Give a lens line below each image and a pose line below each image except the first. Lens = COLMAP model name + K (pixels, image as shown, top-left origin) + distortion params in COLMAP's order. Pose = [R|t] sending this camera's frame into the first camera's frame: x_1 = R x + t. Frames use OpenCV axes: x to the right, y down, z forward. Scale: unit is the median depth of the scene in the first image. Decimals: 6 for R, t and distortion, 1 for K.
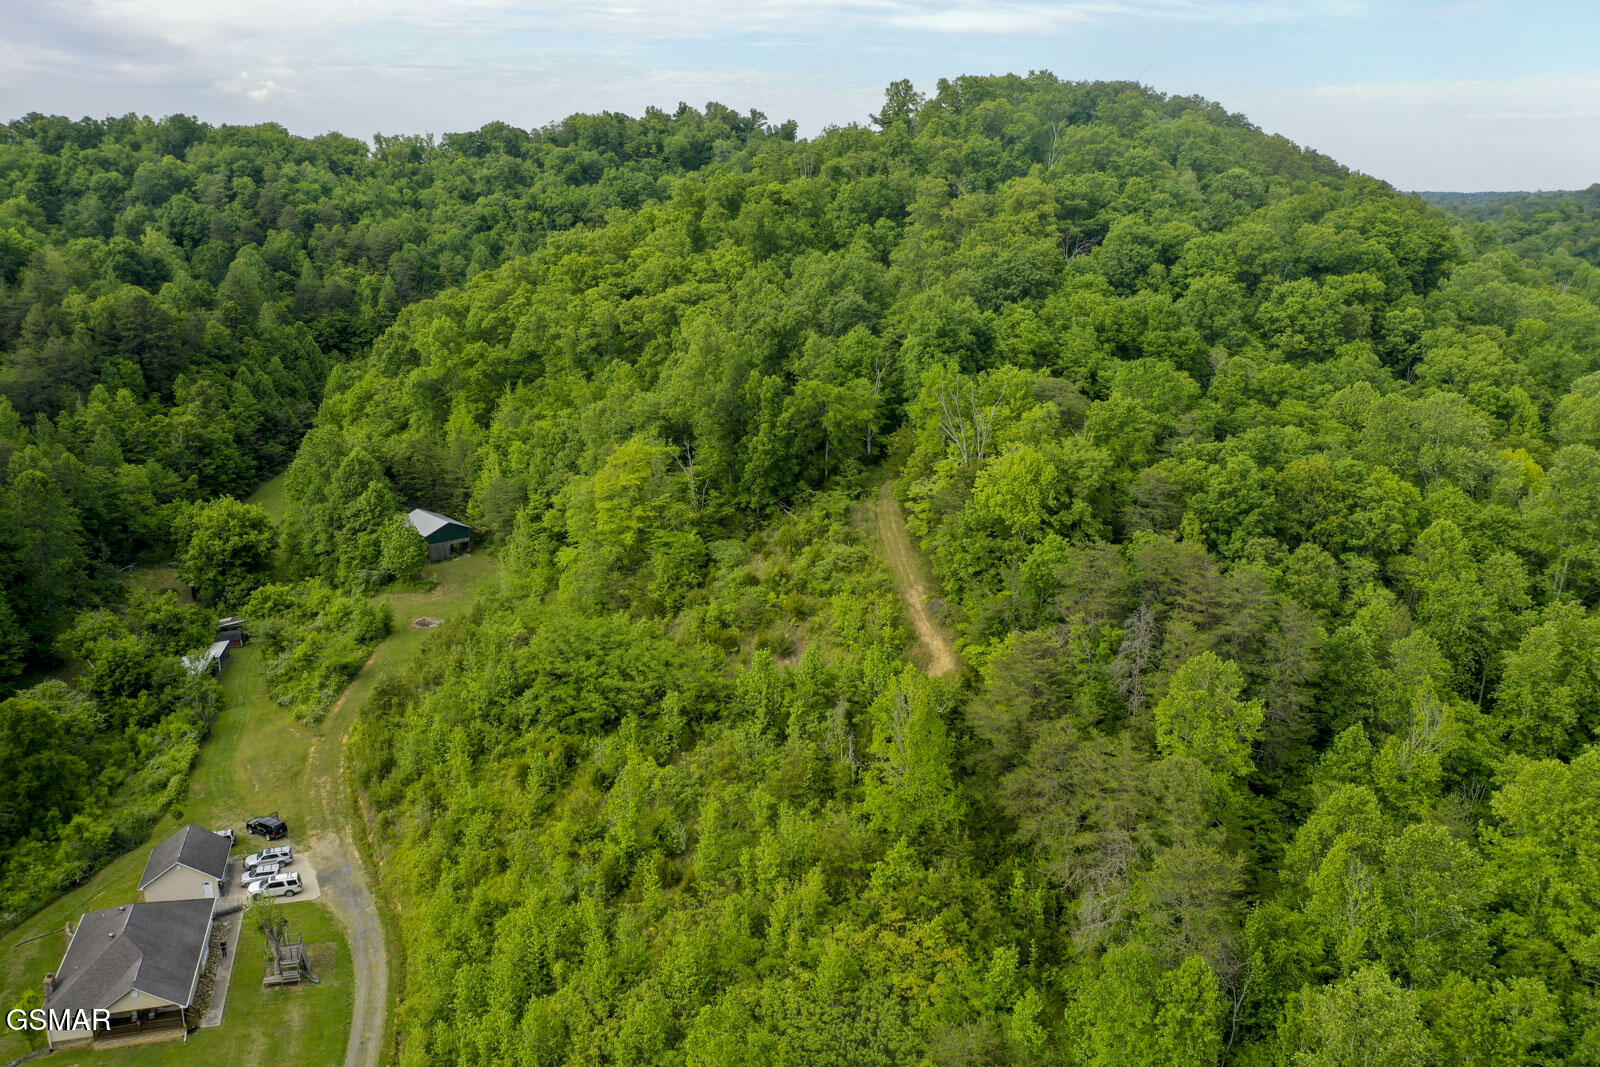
lens RADIAL K [[1253.3, 0, 796.8], [0, 1253.3, 534.1], [0, 0, 1]] dist [-0.007534, -0.000068]
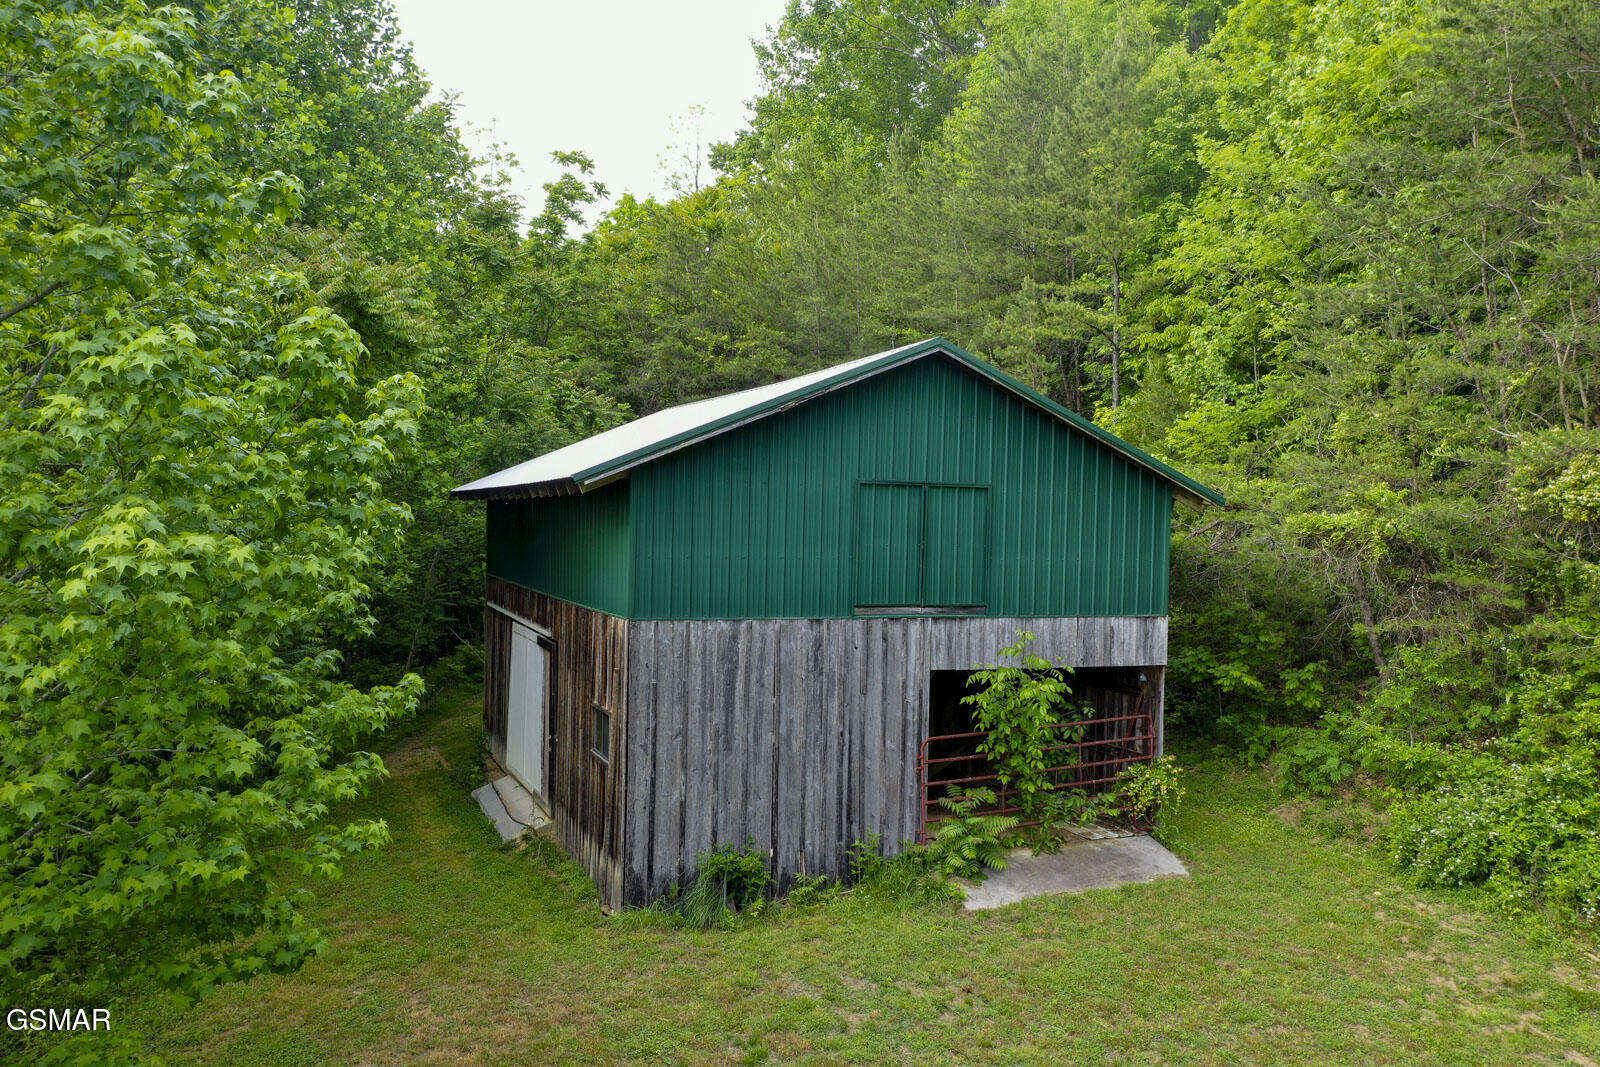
lens RADIAL K [[1253.3, 0, 796.8], [0, 1253.3, 534.1], [0, 0, 1]] dist [-0.007534, -0.000068]
pose [[0.936105, 0.010368, -0.351567, -0.335349], [-0.104669, 0.962490, -0.250315, 0.025517], [0.335785, 0.271120, 0.902077, 1.205834]]
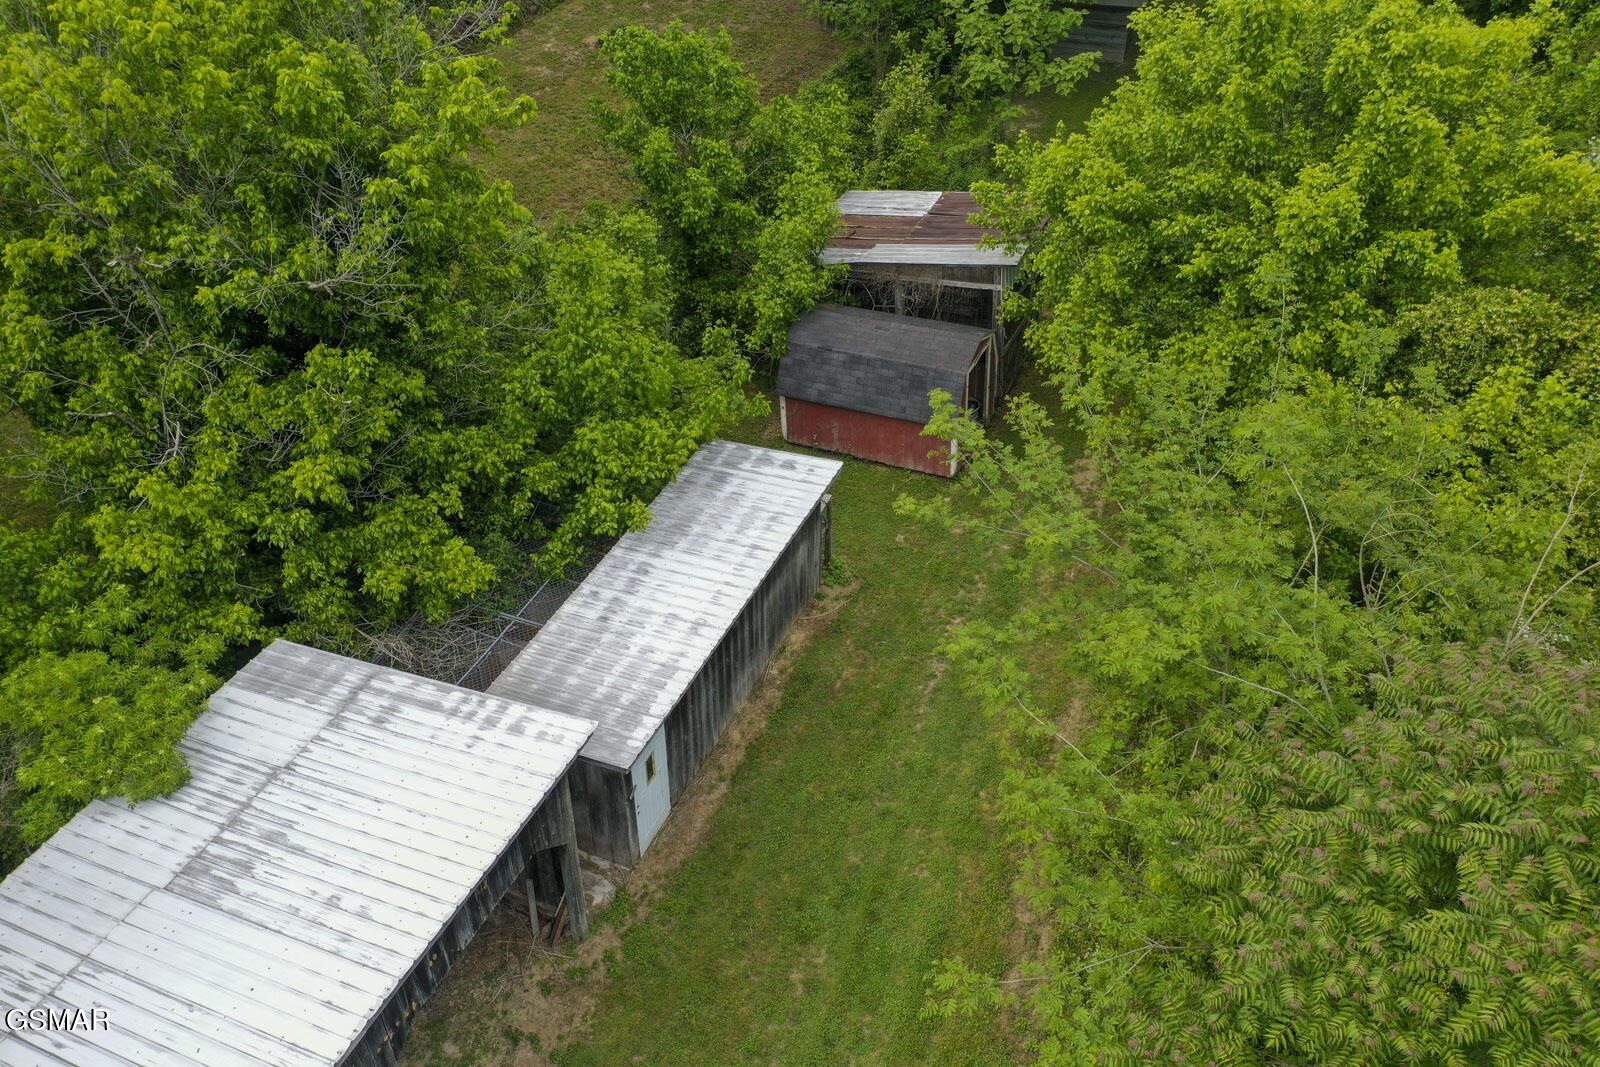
lens RADIAL K [[1253.3, 0, 796.8], [0, 1253.3, 534.1], [0, 0, 1]] dist [-0.007534, -0.000068]
pose [[0.810506, 0.362185, -0.460327, -0.484075], [-0.155171, 0.890595, 0.427508, 0.055159], [0.564802, -0.275069, 0.778033, 1.089750]]
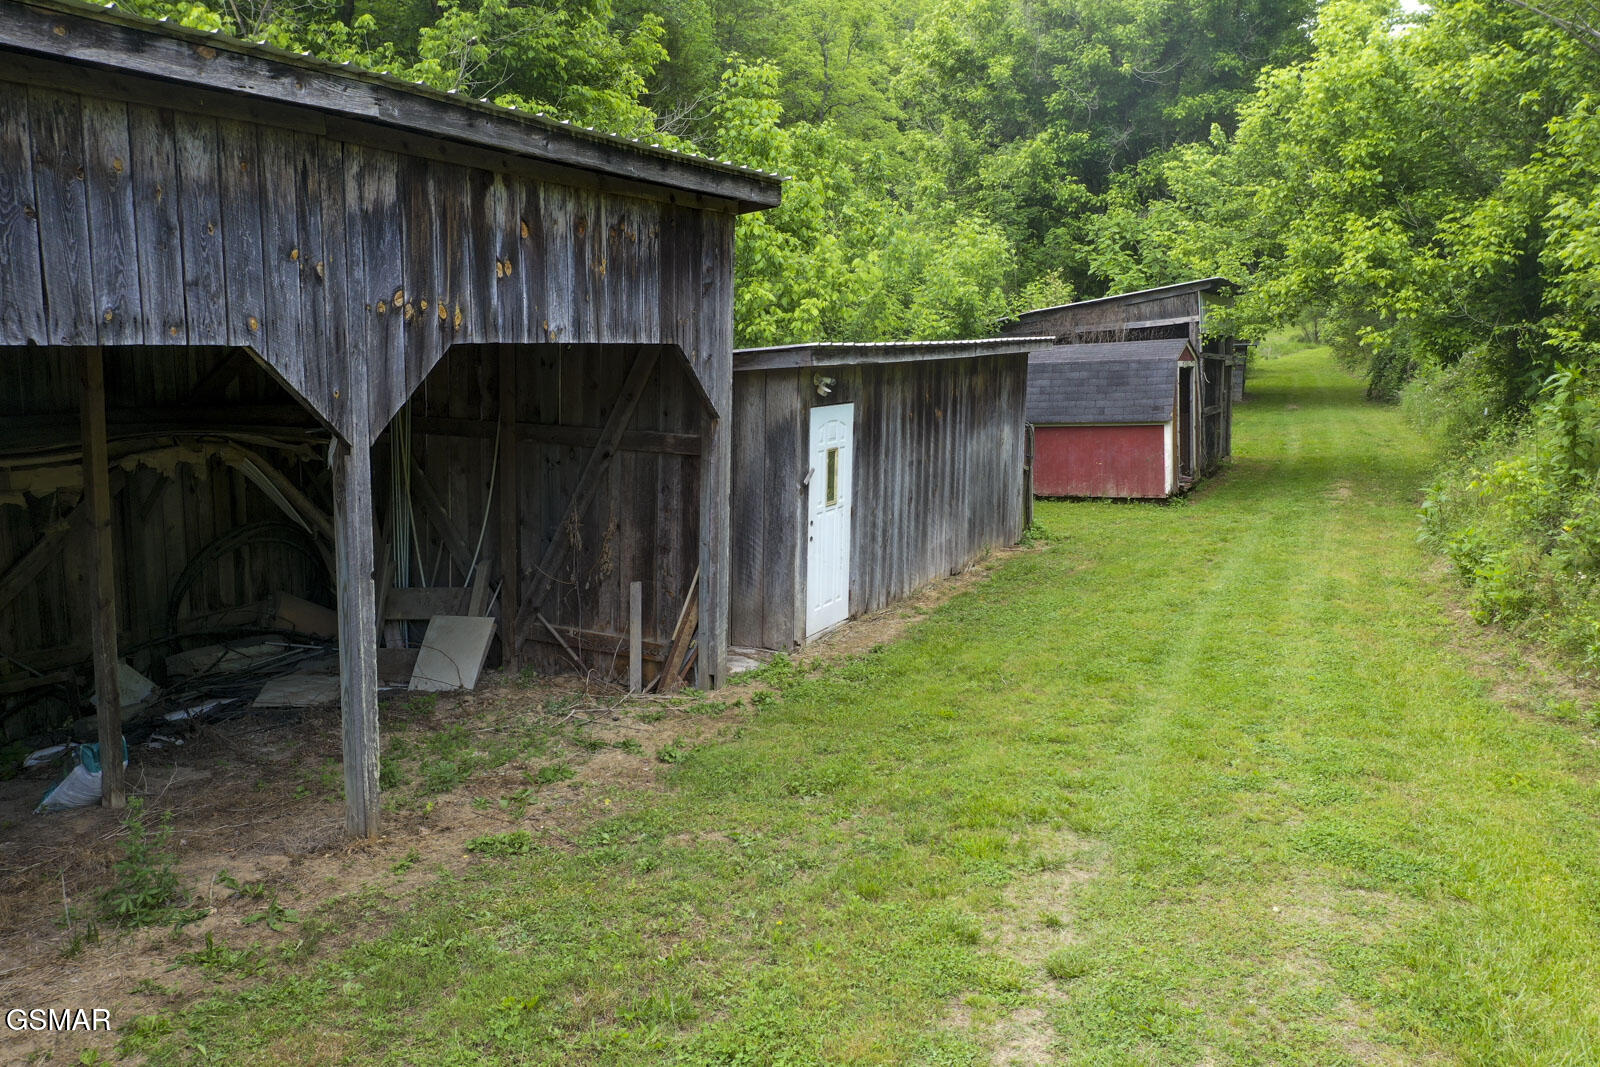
lens RADIAL K [[1253.3, 0, 796.8], [0, 1253.3, 534.1], [0, 0, 1]] dist [-0.007534, -0.000068]
pose [[0.781293, 0.094512, -0.616967, -0.494267], [-0.169812, 0.983370, -0.064400, 0.126473], [0.600620, 0.155084, 0.784350, 1.104996]]
